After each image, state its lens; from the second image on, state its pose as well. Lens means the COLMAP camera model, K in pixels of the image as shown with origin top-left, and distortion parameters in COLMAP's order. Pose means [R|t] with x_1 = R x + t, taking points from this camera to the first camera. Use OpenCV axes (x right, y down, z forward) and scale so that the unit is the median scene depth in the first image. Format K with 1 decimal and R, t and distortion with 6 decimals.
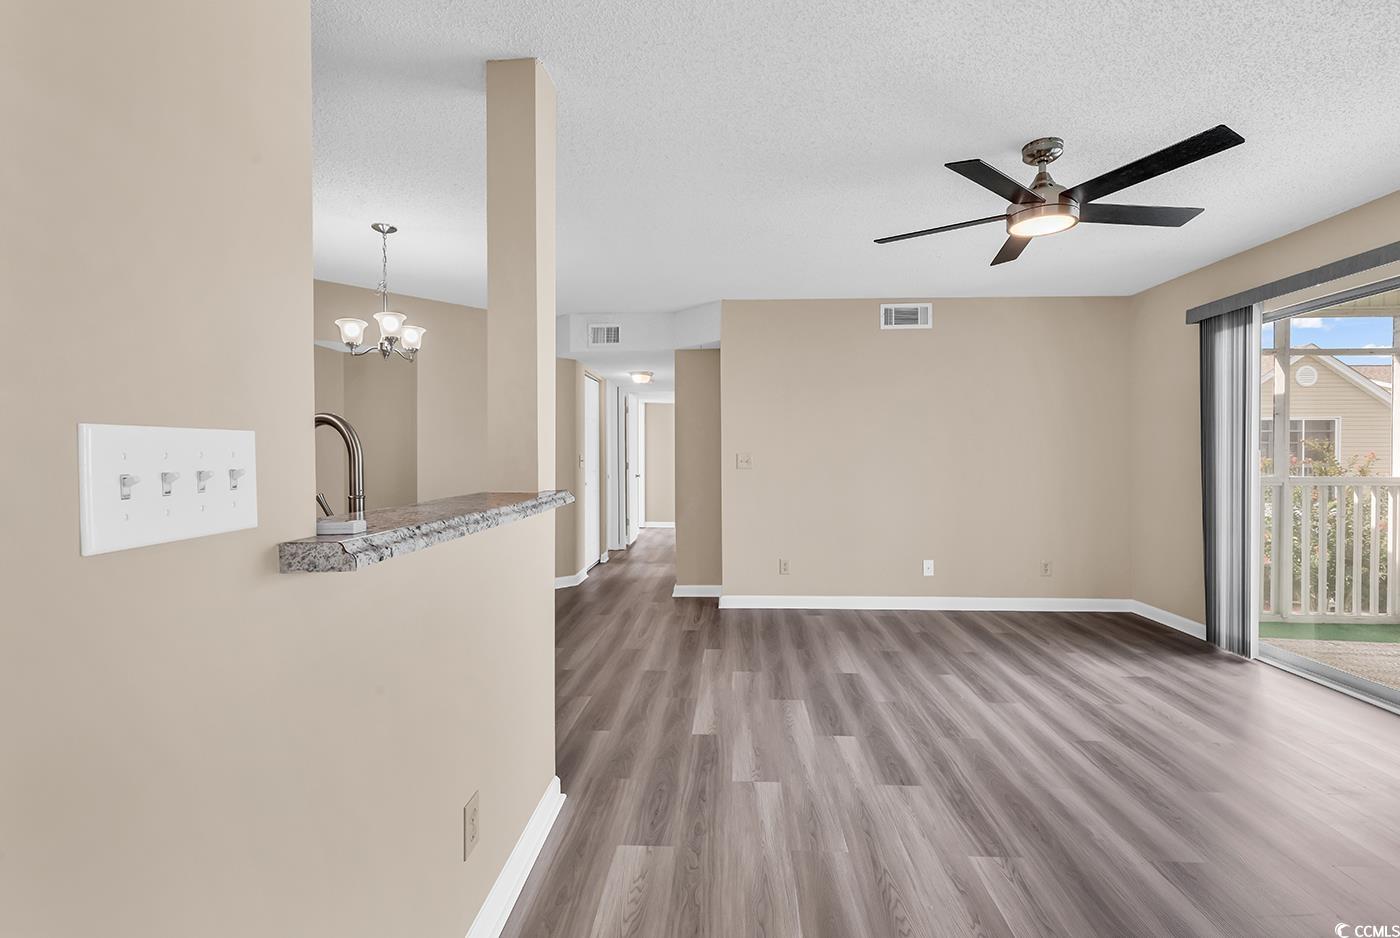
lens RADIAL K [[638.0, 0, 703.0], [0, 638.0, 463.7], [0, 0, 1]] dist [0.005614, -0.000410]
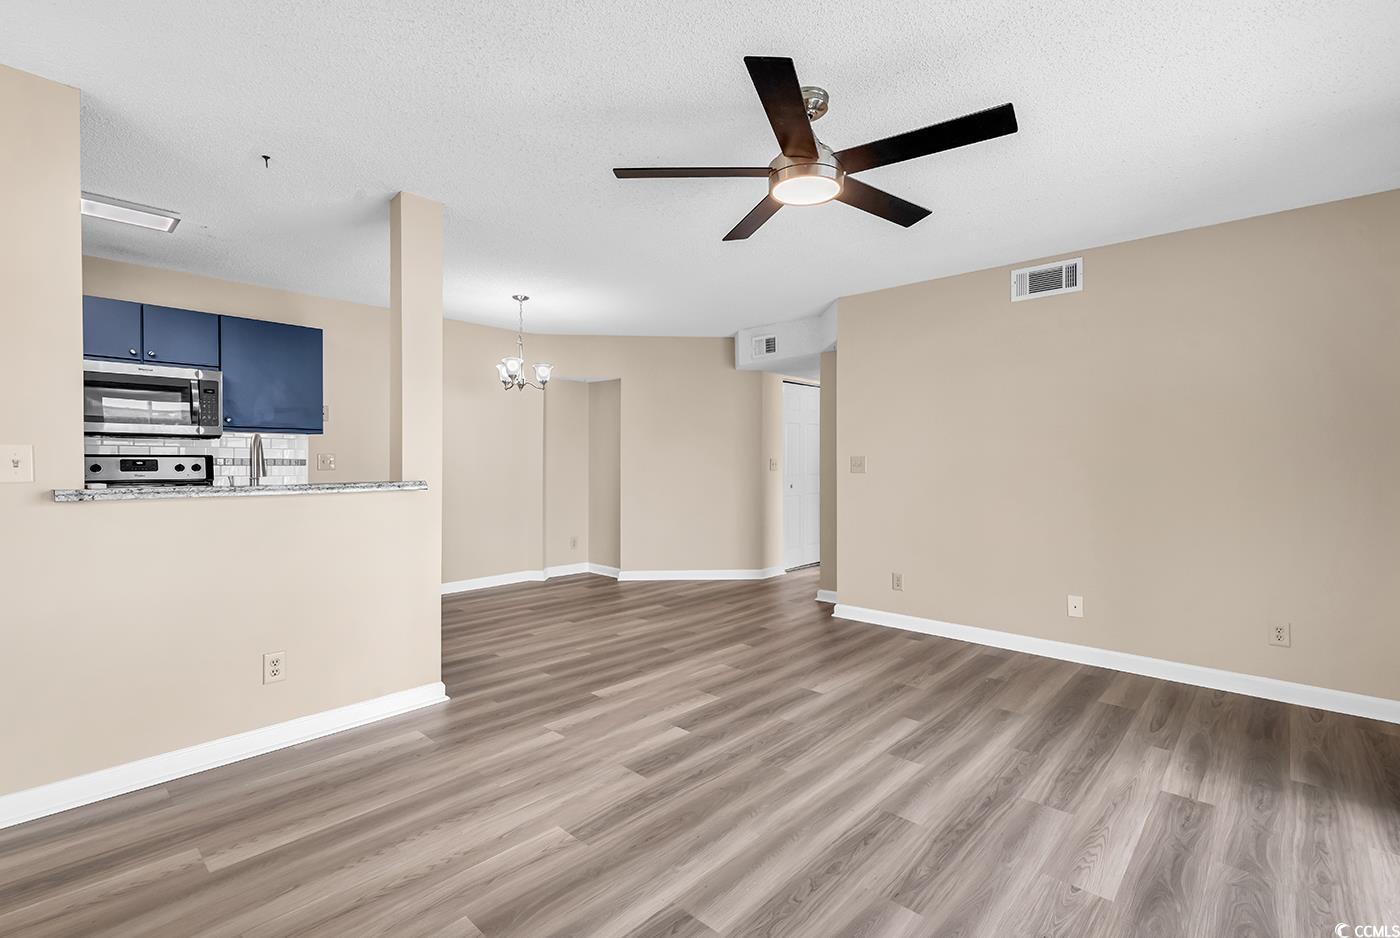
lens RADIAL K [[638.0, 0, 696.1], [0, 638.0, 467.9], [0, 0, 1]] dist [0.005614, -0.000410]
pose [[0.756832, 0.007332, -0.653569, 0.747111], [-0.008531, 0.999963, 0.001339, 0.002211], [0.653554, 0.004562, 0.756866, 0.190198]]
